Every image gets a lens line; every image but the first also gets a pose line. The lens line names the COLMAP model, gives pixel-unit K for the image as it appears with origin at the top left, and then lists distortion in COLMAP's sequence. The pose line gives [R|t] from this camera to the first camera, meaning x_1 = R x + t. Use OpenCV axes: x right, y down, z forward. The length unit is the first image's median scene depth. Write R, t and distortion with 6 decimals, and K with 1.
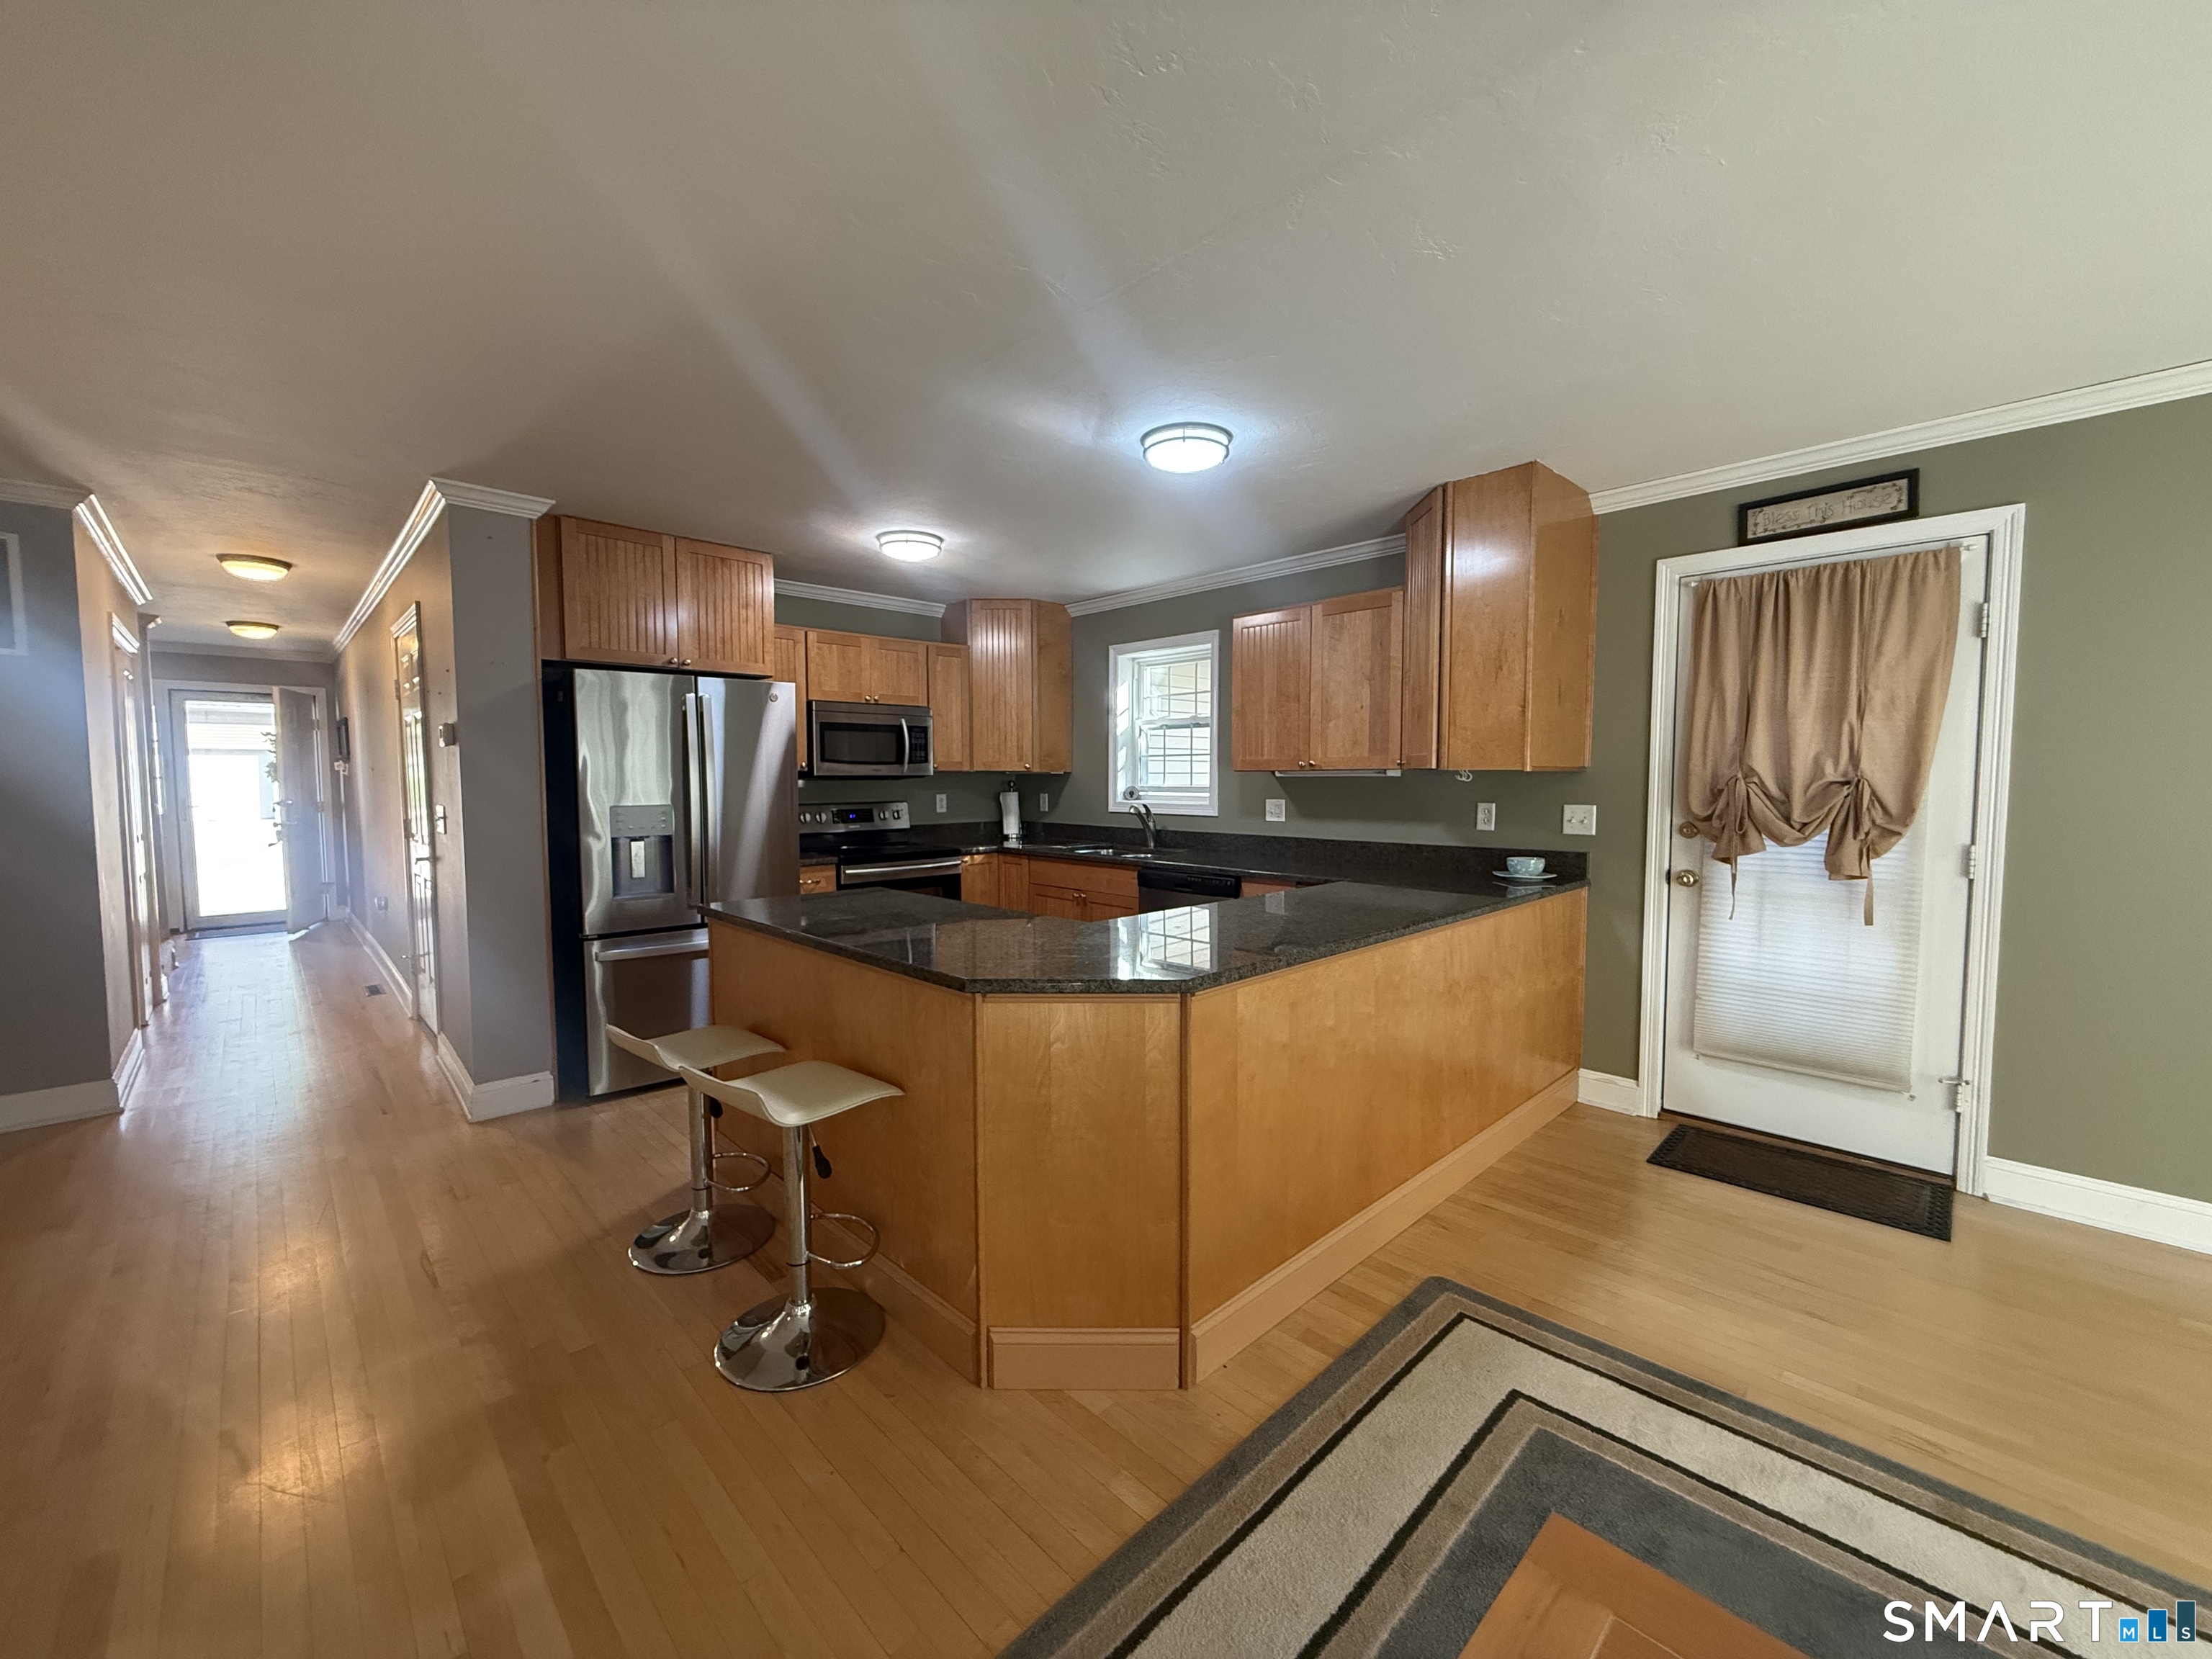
lens RADIAL K [[878.0, 0, 1099.2], [0, 878.0, 827.8], [0, 0, 1]] dist [-0.001937, -0.000119]
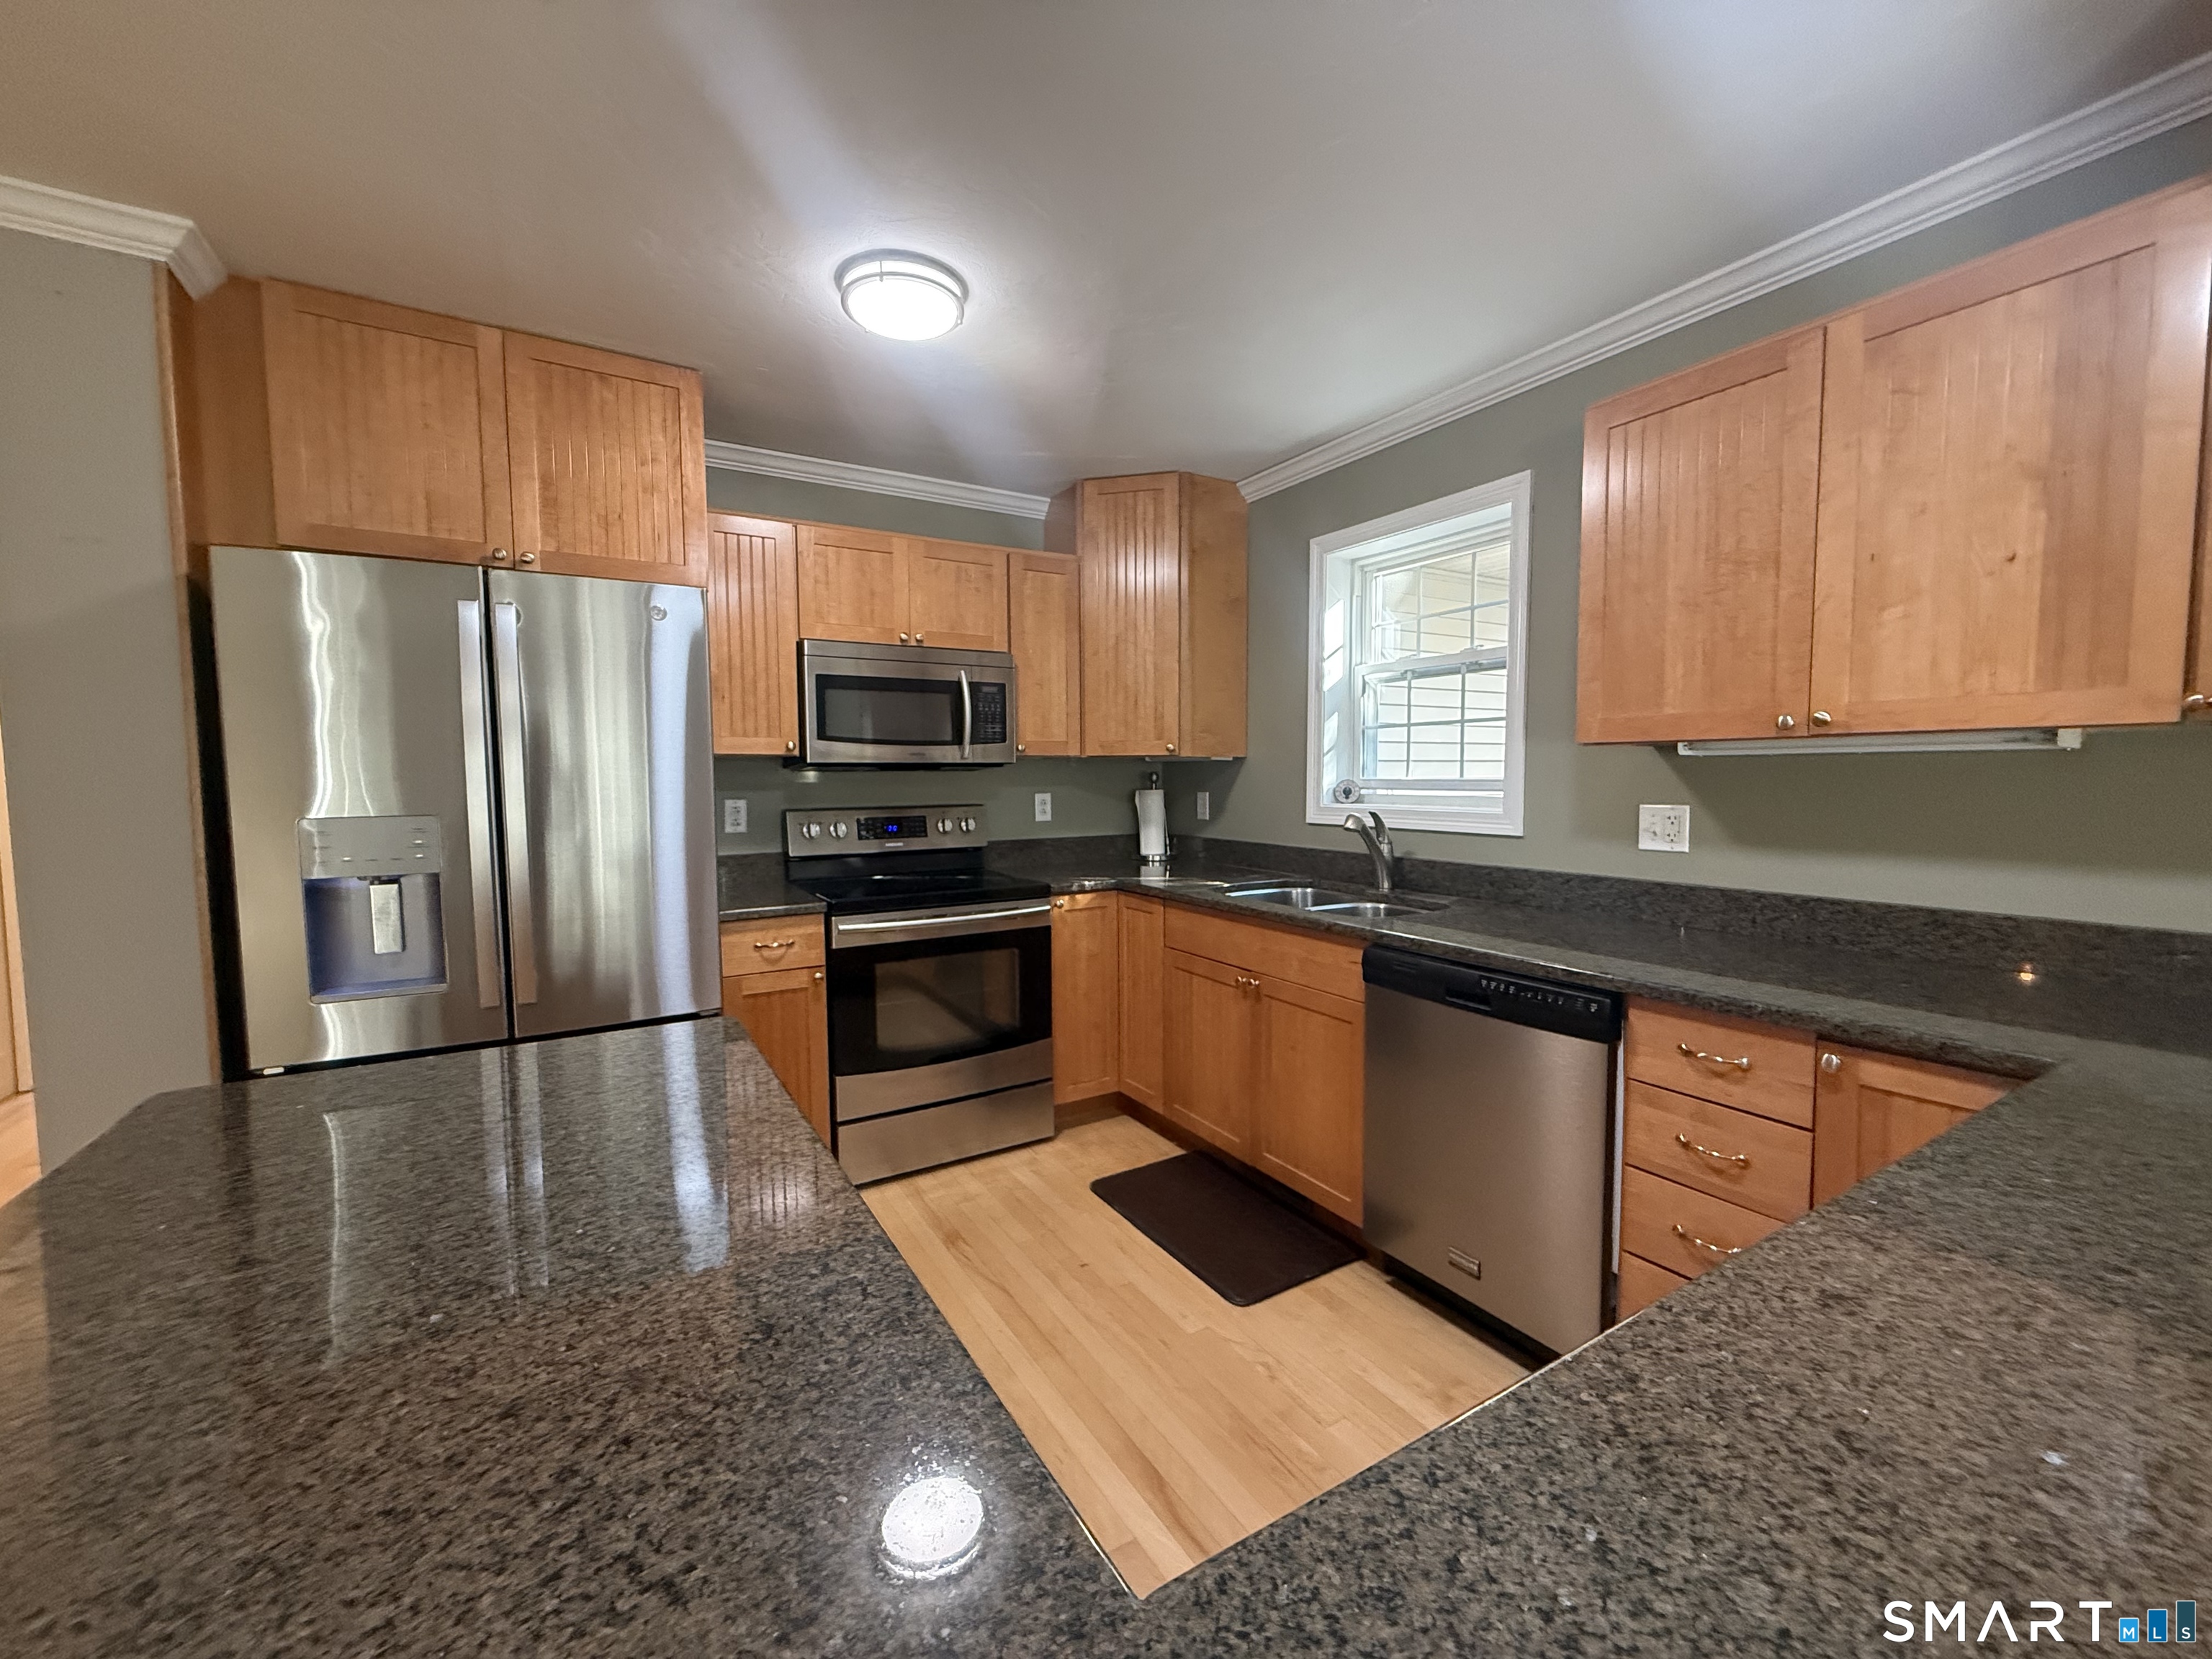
lens RADIAL K [[878.0, 0, 1099.2], [0, 878.0, 827.8], [0, 0, 1]] dist [-0.001937, -0.000119]
pose [[0.973983, 0.009339, -0.226430, 0.009109], [-0.008491, 0.999953, 0.004717, -0.018076], [0.226464, -0.002672, 0.974016, 0.426335]]
